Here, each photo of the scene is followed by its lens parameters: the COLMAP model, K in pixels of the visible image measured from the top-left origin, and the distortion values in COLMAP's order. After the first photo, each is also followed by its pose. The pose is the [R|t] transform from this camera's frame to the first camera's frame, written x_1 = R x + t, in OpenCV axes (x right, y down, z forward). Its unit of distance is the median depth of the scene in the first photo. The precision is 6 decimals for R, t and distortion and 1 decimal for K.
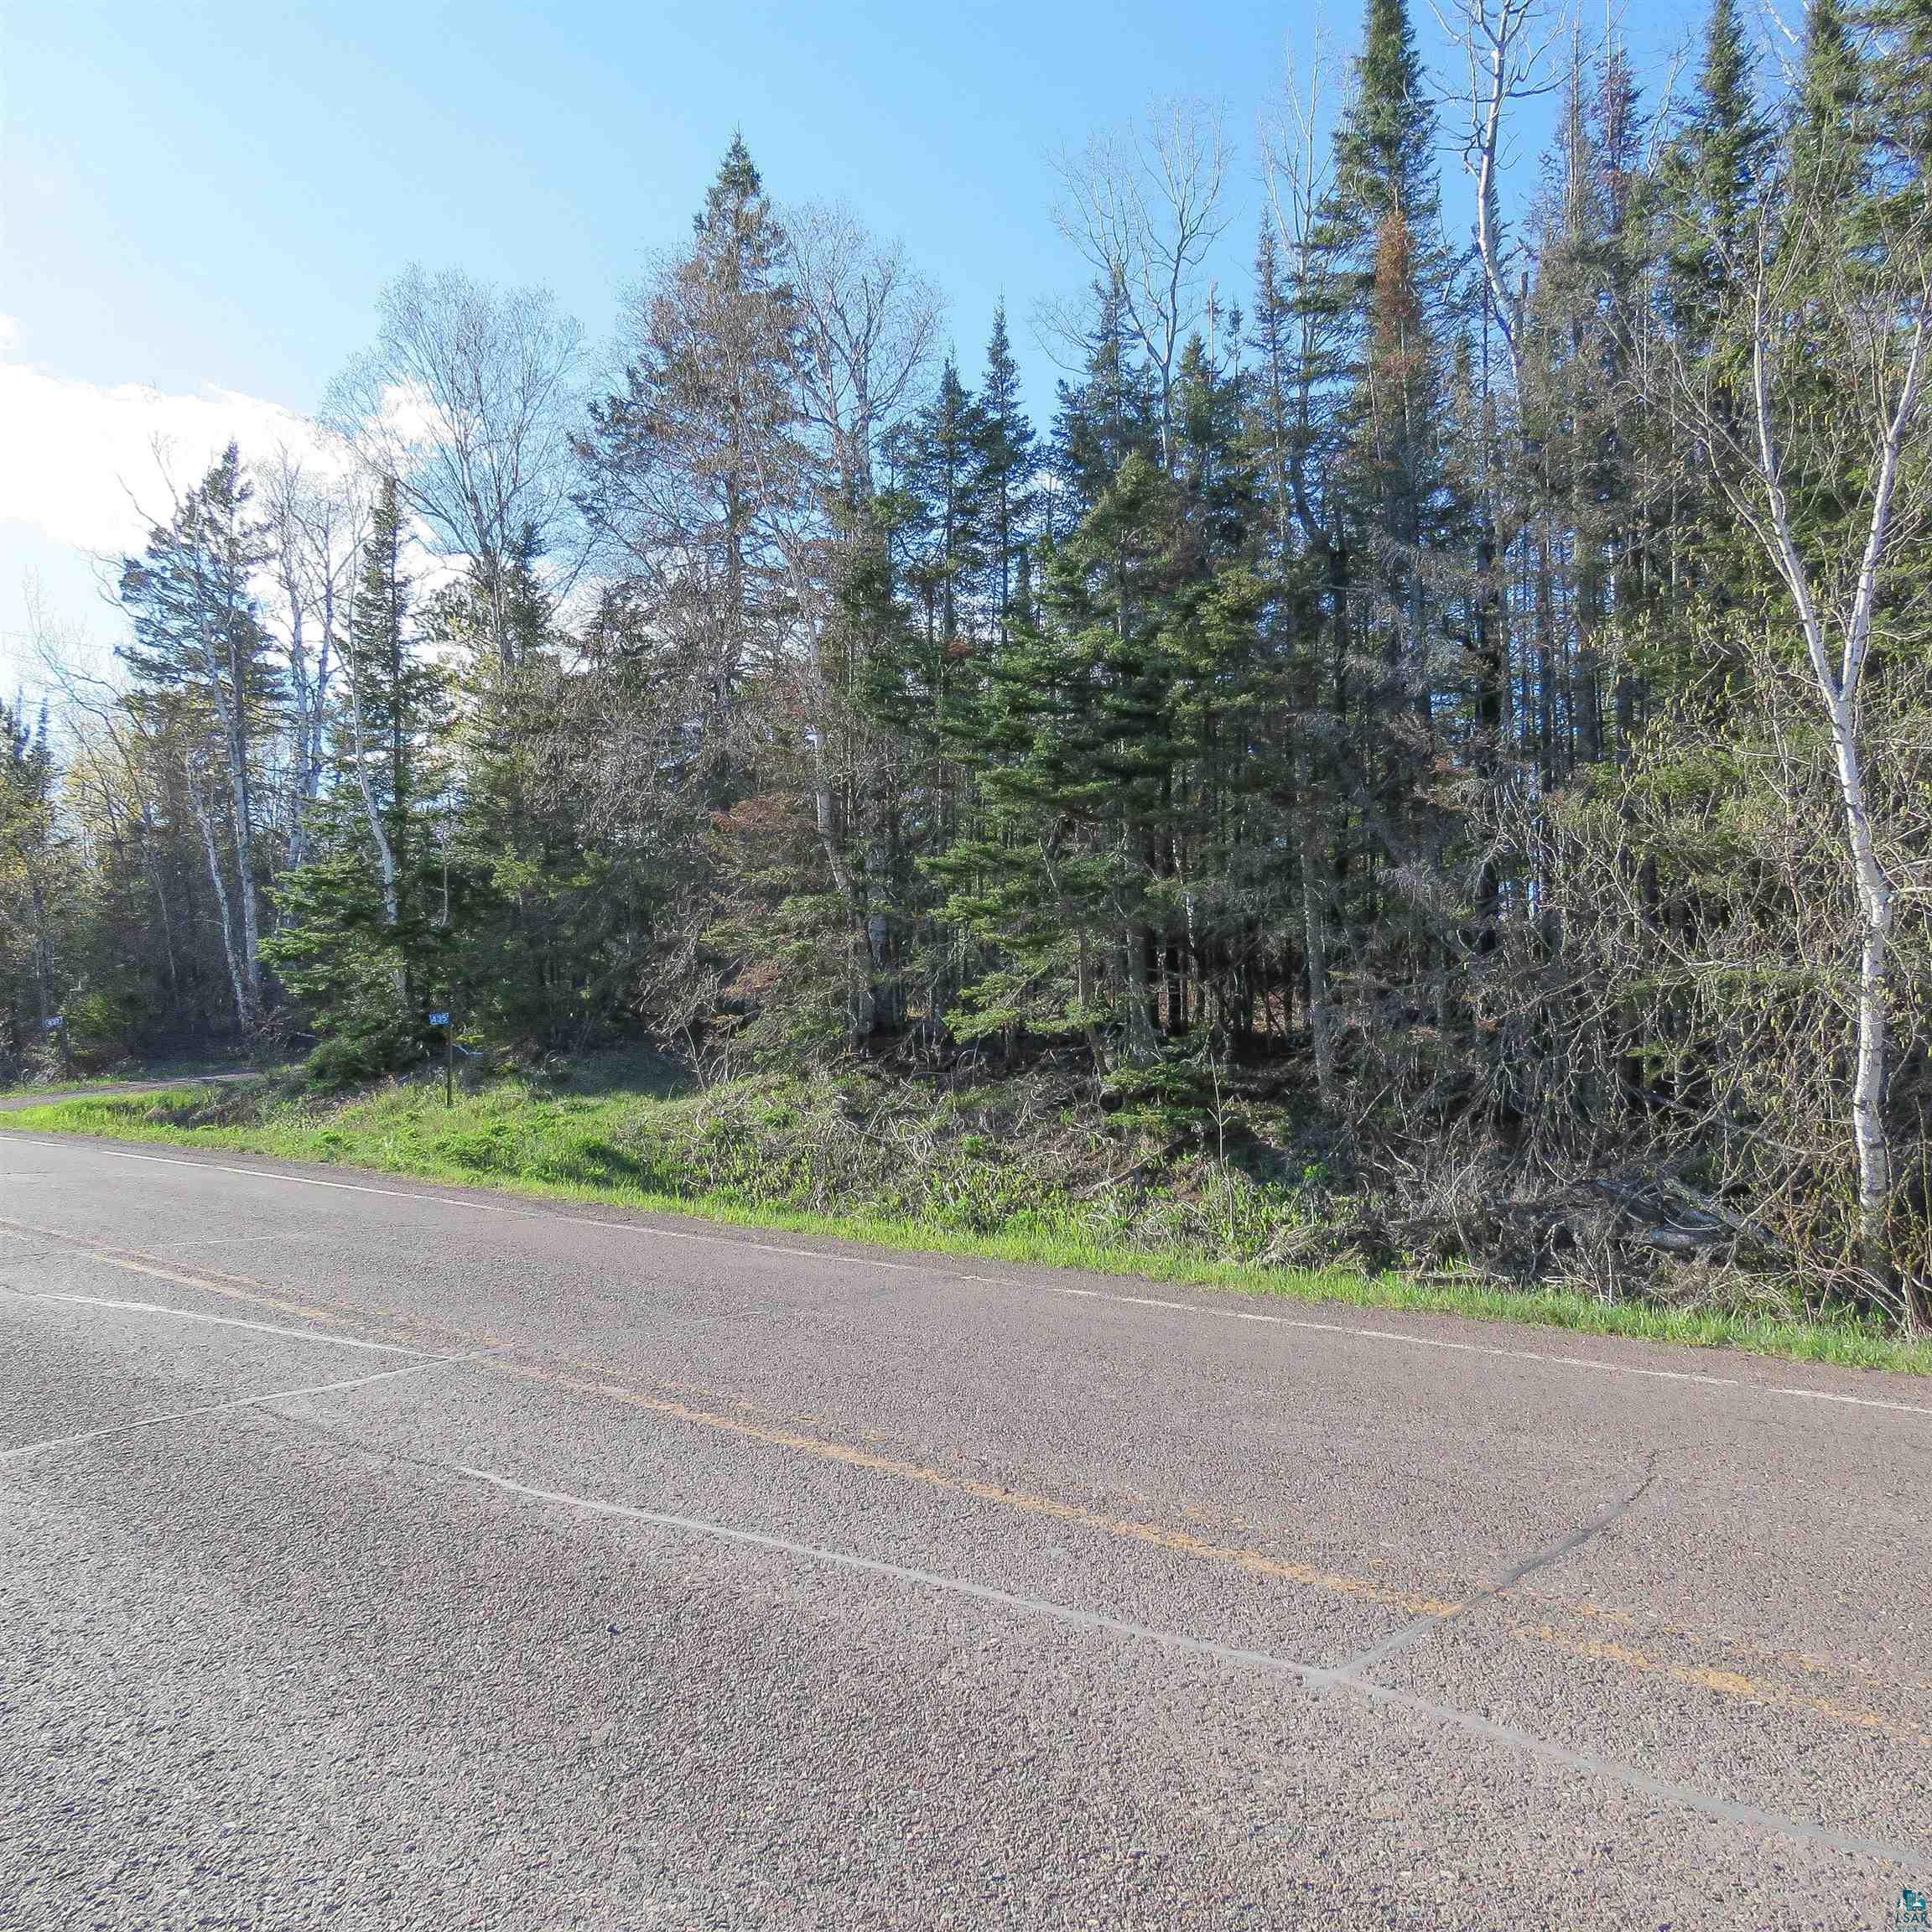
lens RADIAL K [[1609.0, 0, 966.0], [0, 1609.0, 966.0], [0, 0, 1]] dist [-0.004866, 0.005927]
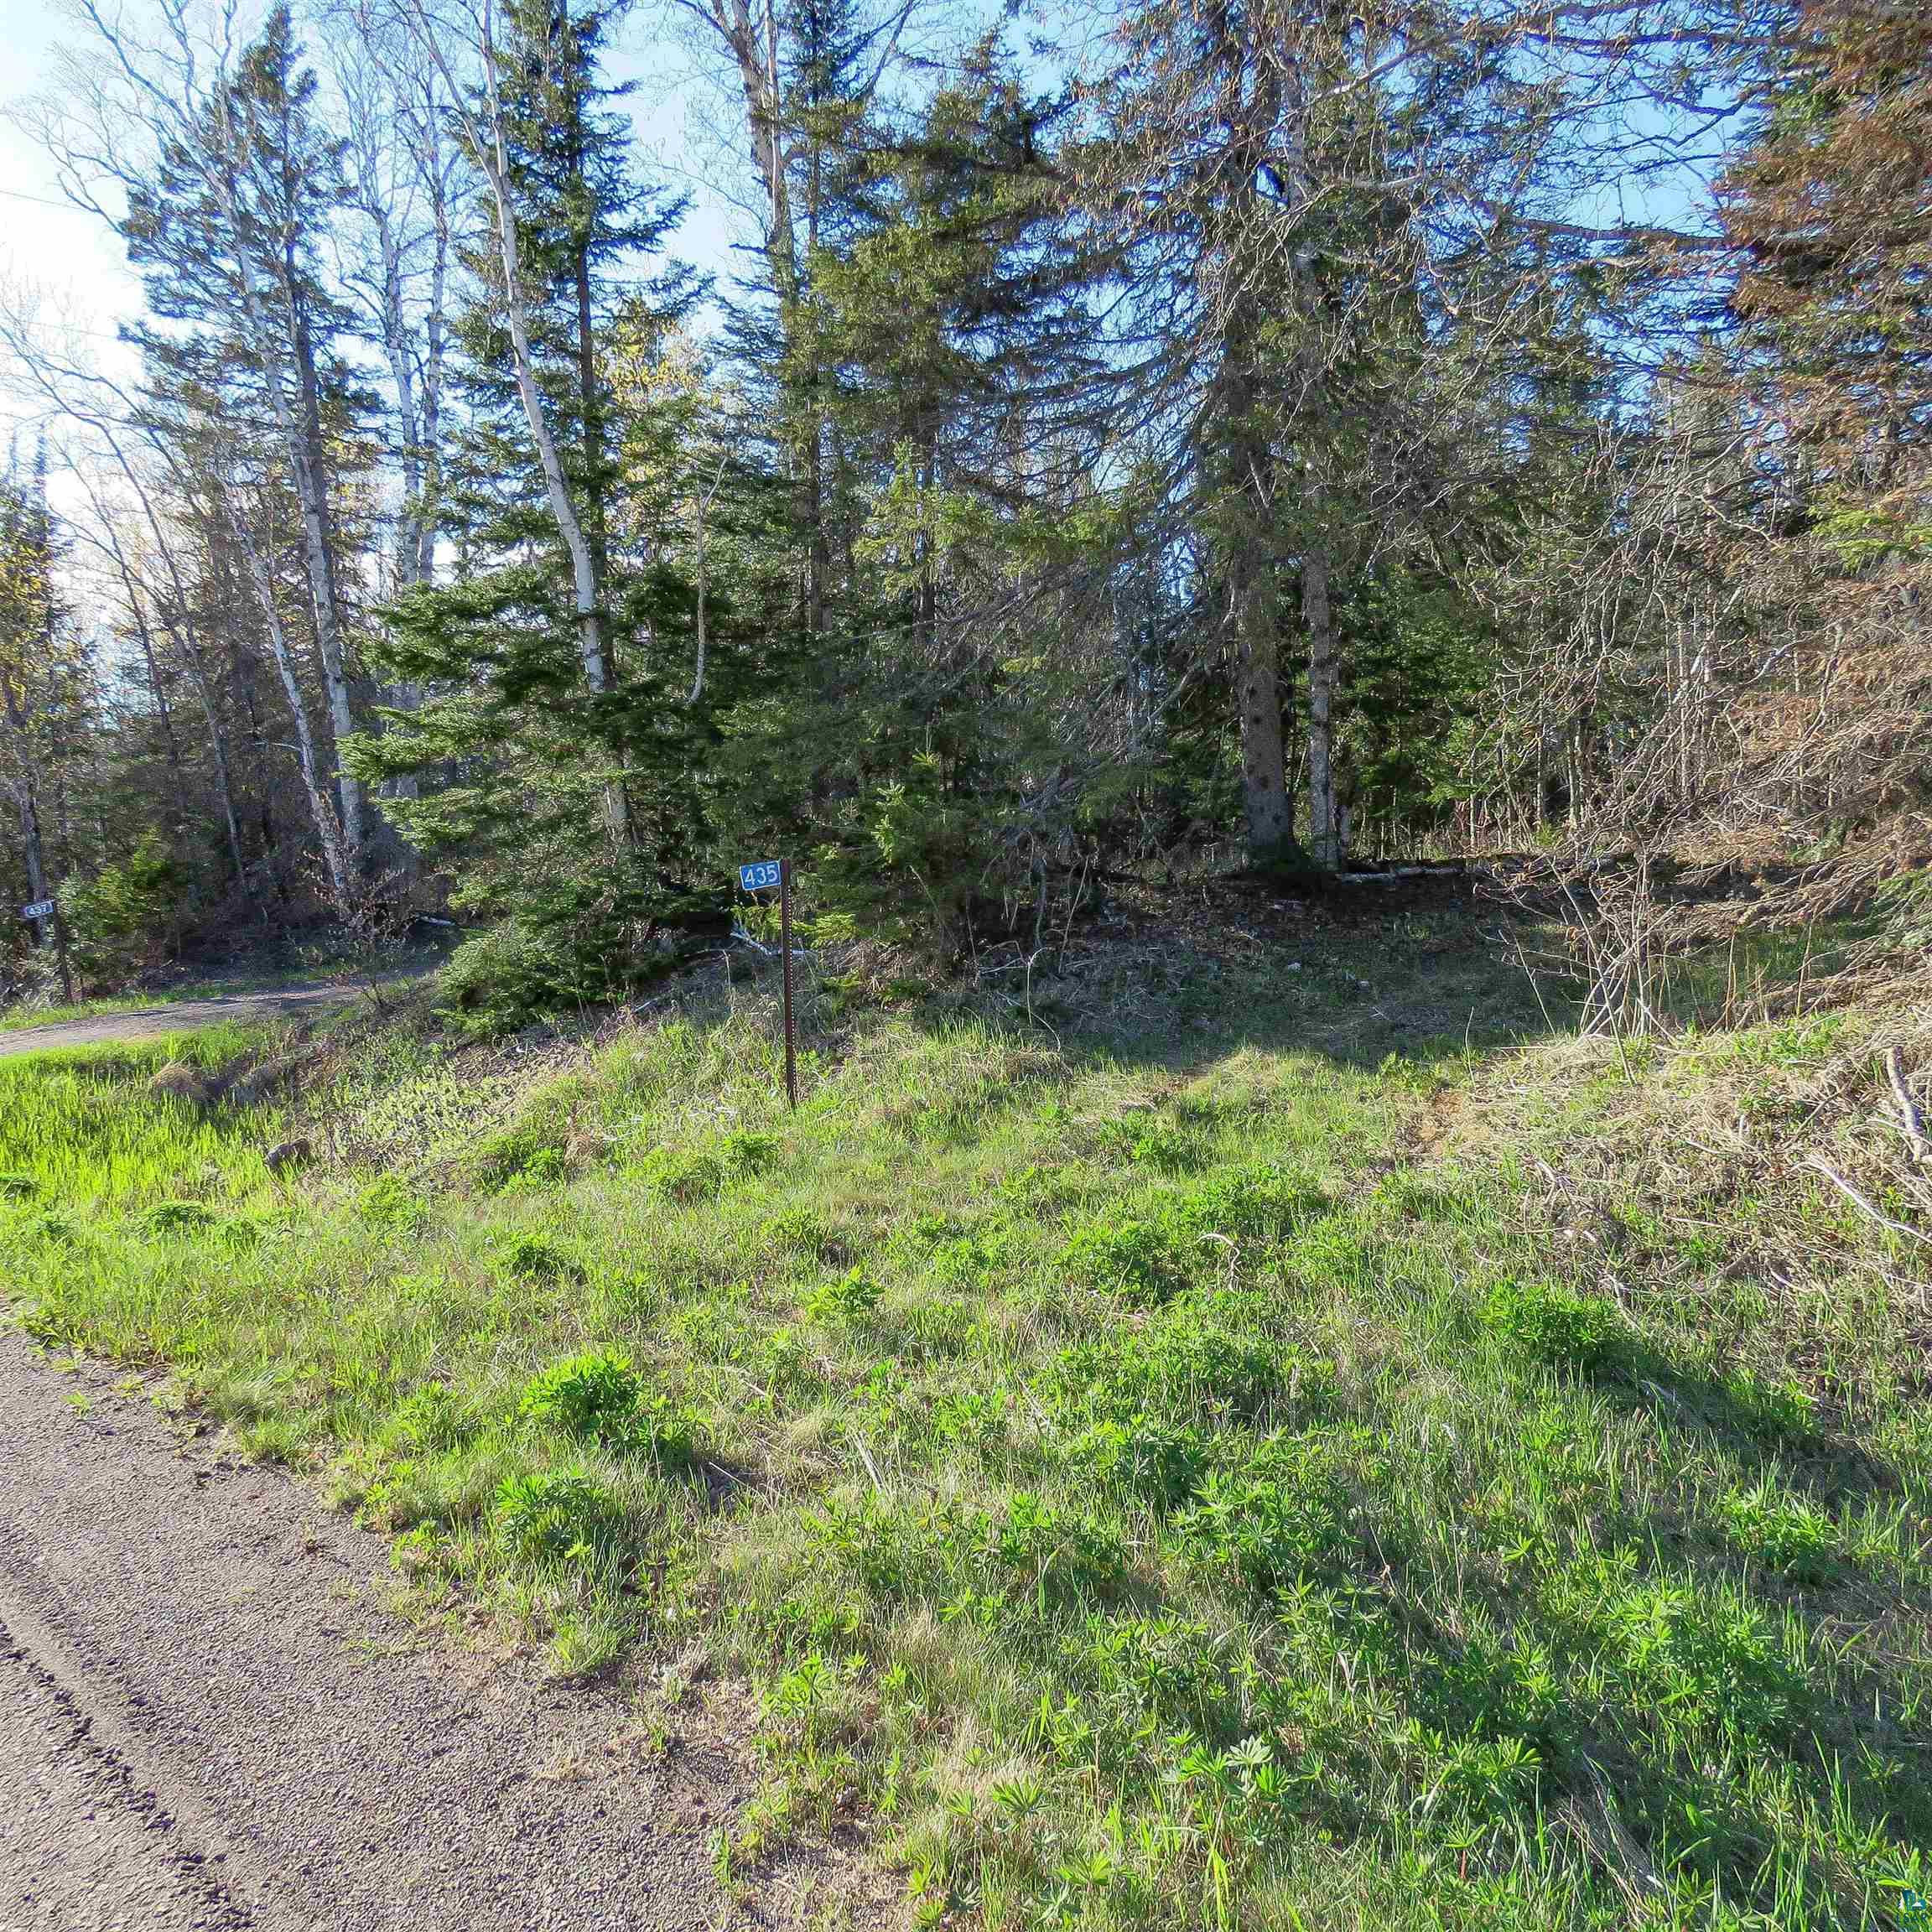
lens RADIAL K [[1626.8, 0, 961.8], [0, 1626.8, 969.1], [0, 0, 1]] dist [-0.010444, 0.001221]
pose [[0.996883, -0.019978, -0.076326, -0.205262], [0.026100, 0.996447, 0.080074, 0.020788], [0.074455, -0.081816, 0.993862, 0.496247]]
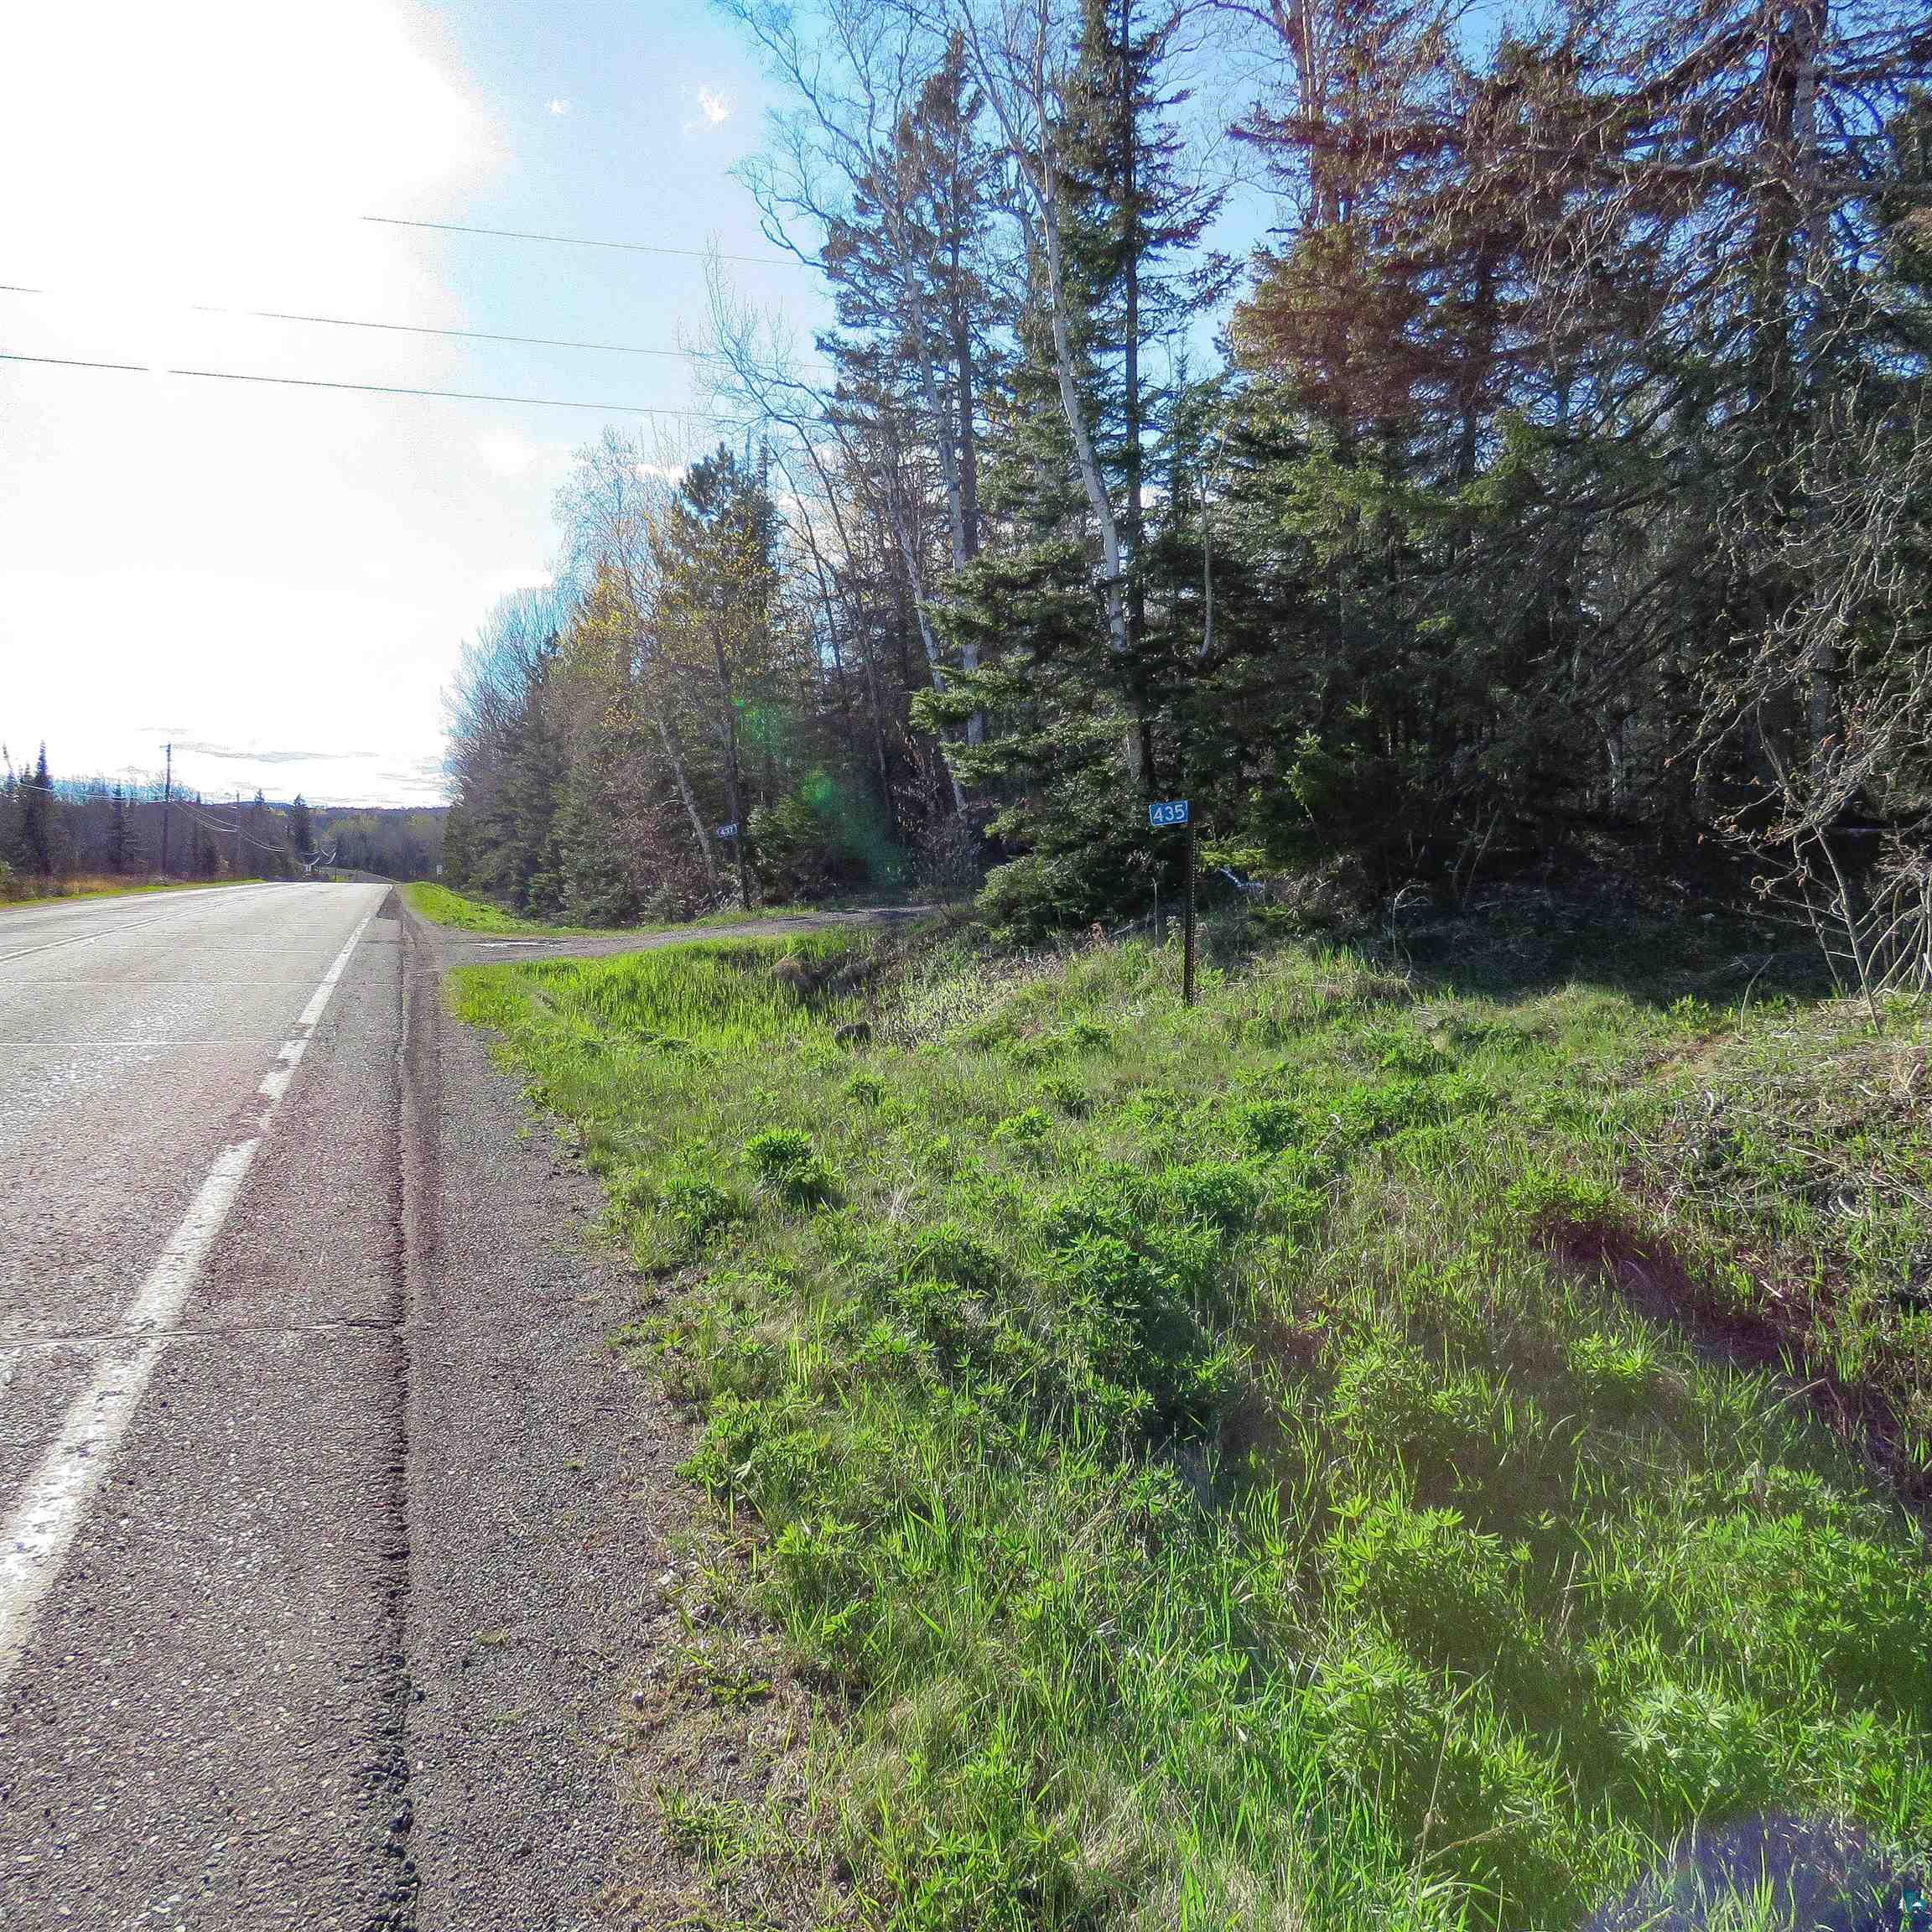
lens RADIAL K [[1626.8, 0, 961.8], [0, 1626.8, 969.1], [0, 0, 1]] dist [-0.010444, 0.001221]
pose [[0.879325, 0.042792, -0.474296, -0.127976], [0.009799, 0.994118, 0.107858, 0.021947], [0.476122, -0.099490, 0.873733, 0.459434]]
